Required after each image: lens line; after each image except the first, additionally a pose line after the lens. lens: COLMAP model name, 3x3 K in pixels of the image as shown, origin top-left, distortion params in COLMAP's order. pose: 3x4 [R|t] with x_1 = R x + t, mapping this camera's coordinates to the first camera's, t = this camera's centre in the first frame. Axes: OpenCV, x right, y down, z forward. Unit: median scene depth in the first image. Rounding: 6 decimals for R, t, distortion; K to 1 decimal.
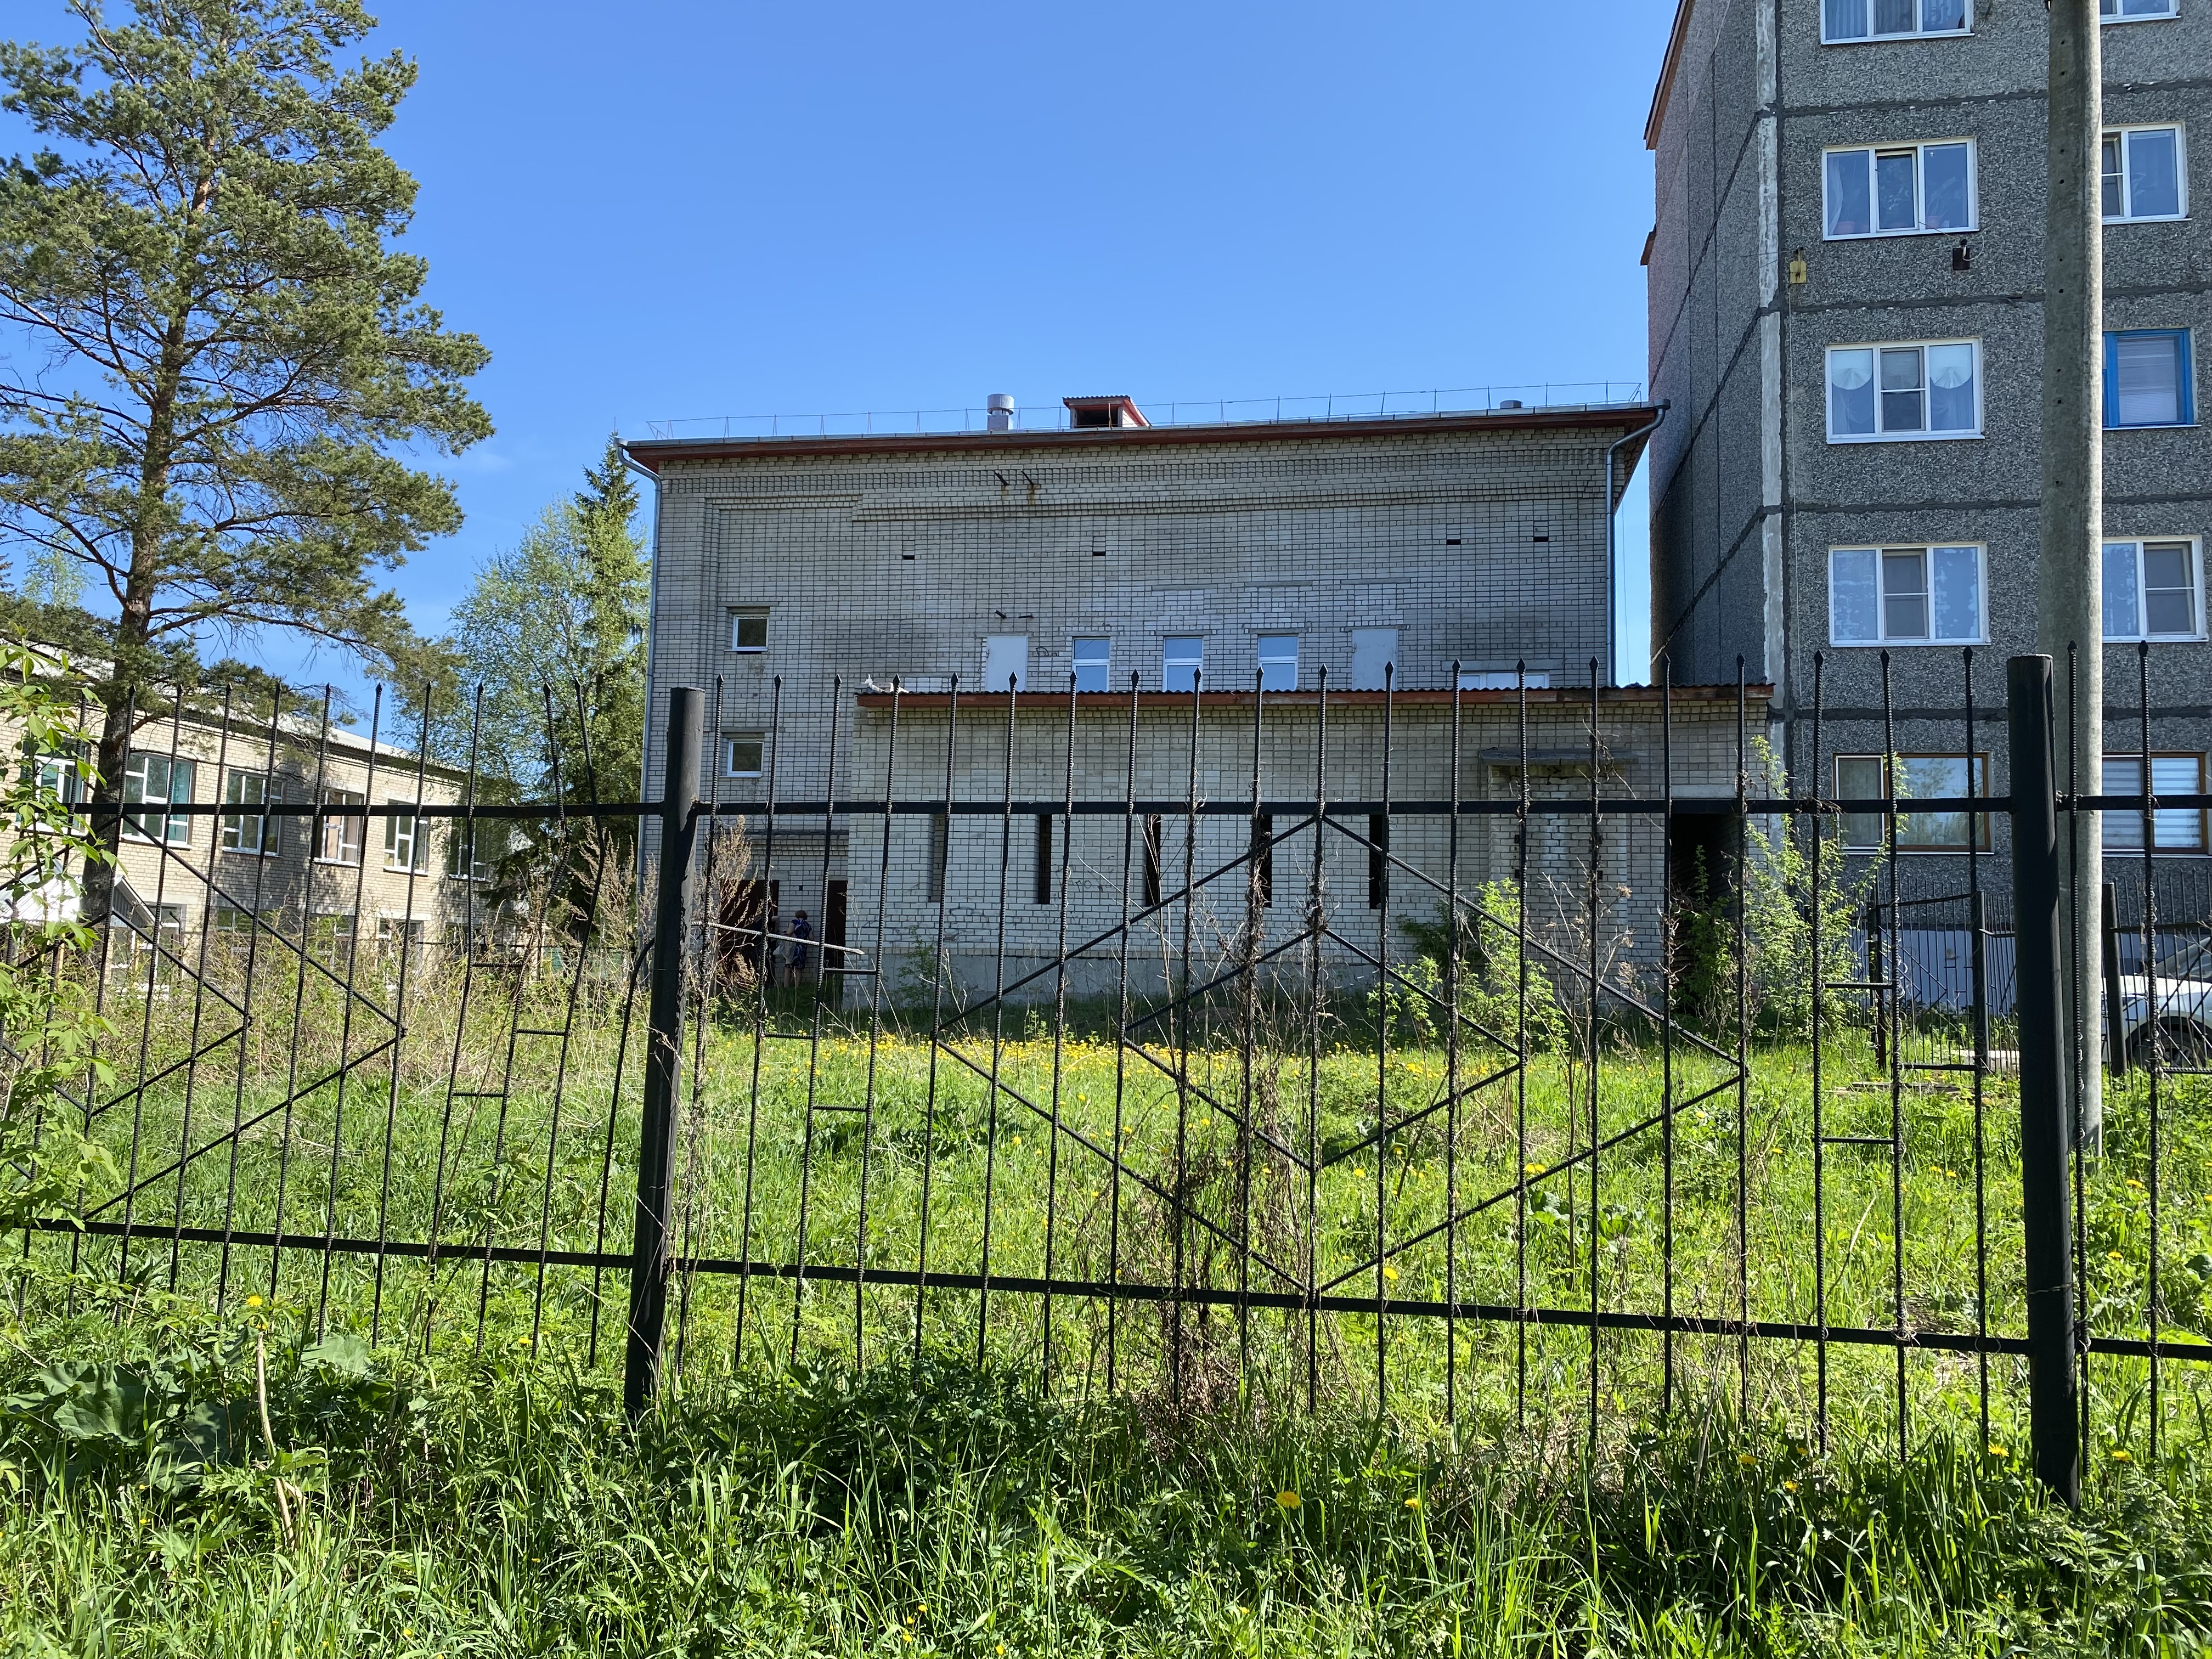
lens RADIAL K [[1686.0, 0, 1109.4], [0, 1686.0, 785.2], [0, 0, 1]] dist [0.061430, -0.053428]
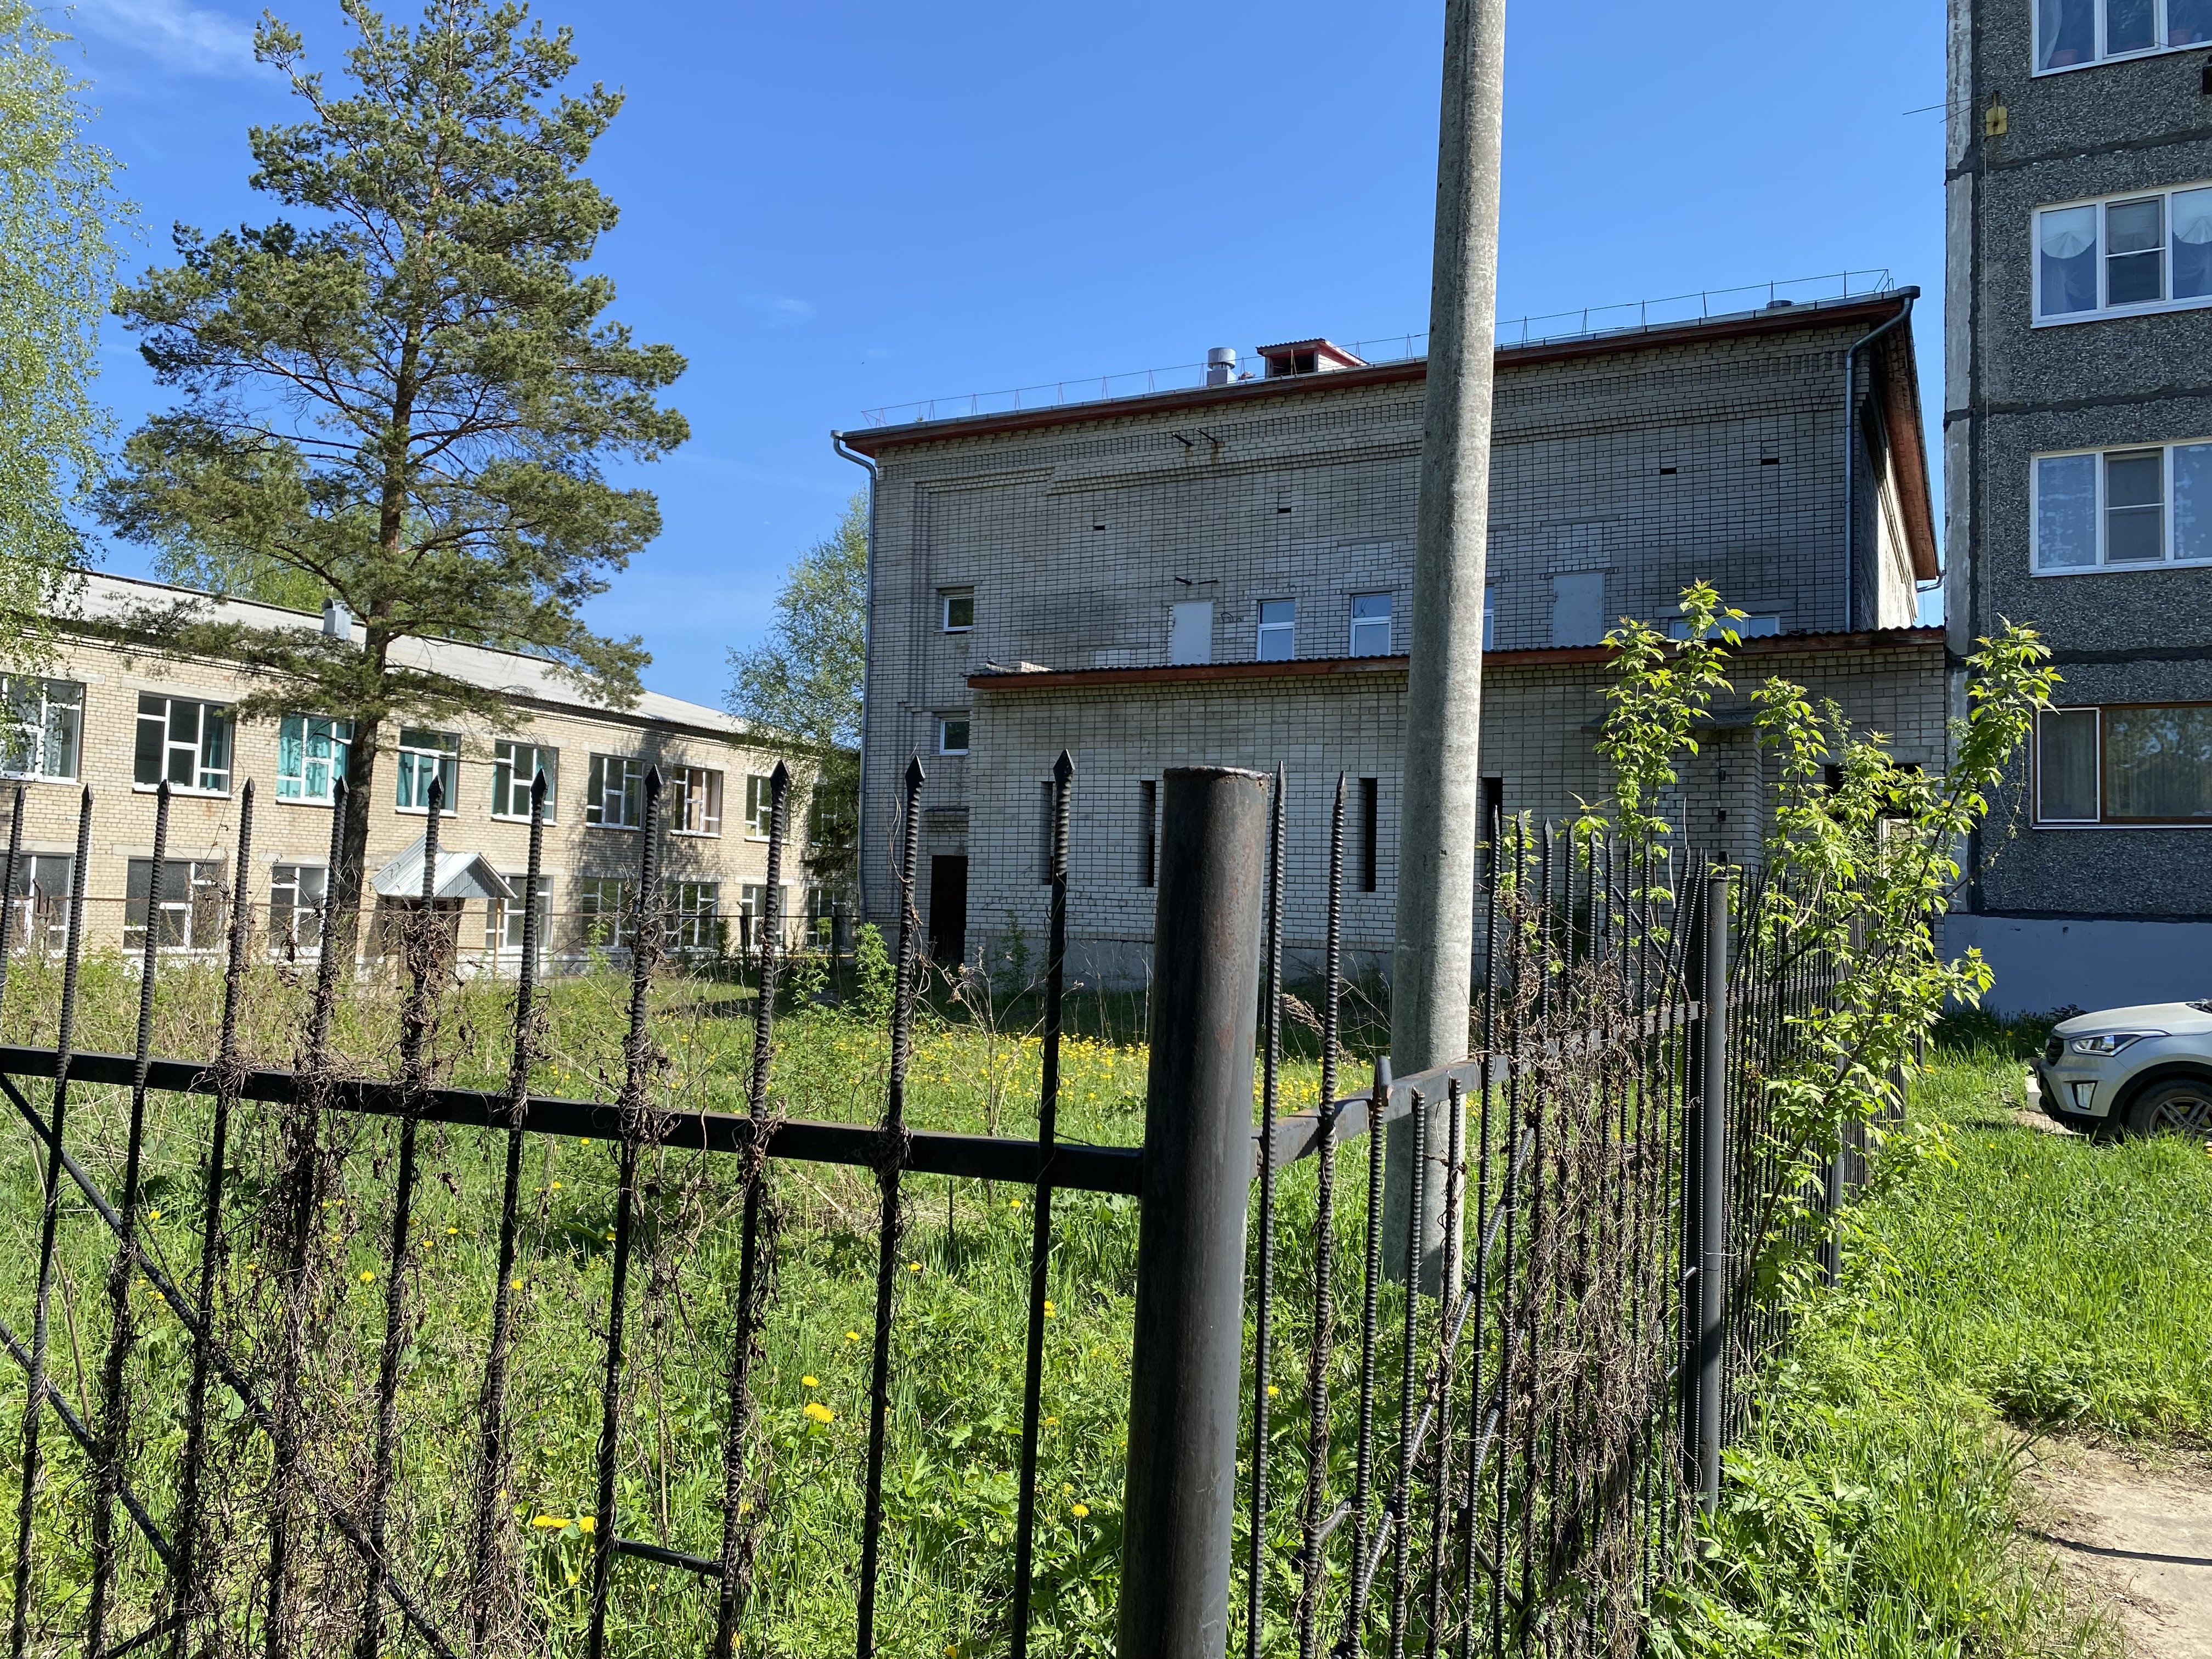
lens RADIAL K [[1686.0, 0, 1109.4], [0, 1686.0, 785.2], [0, 0, 1]] dist [0.061430, -0.053428]
pose [[0.956706, -0.020026, -0.290367, 0.178365], [0.029159, 0.999206, 0.027159, -0.012186], [0.289592, -0.034450, 0.956530, 0.058409]]
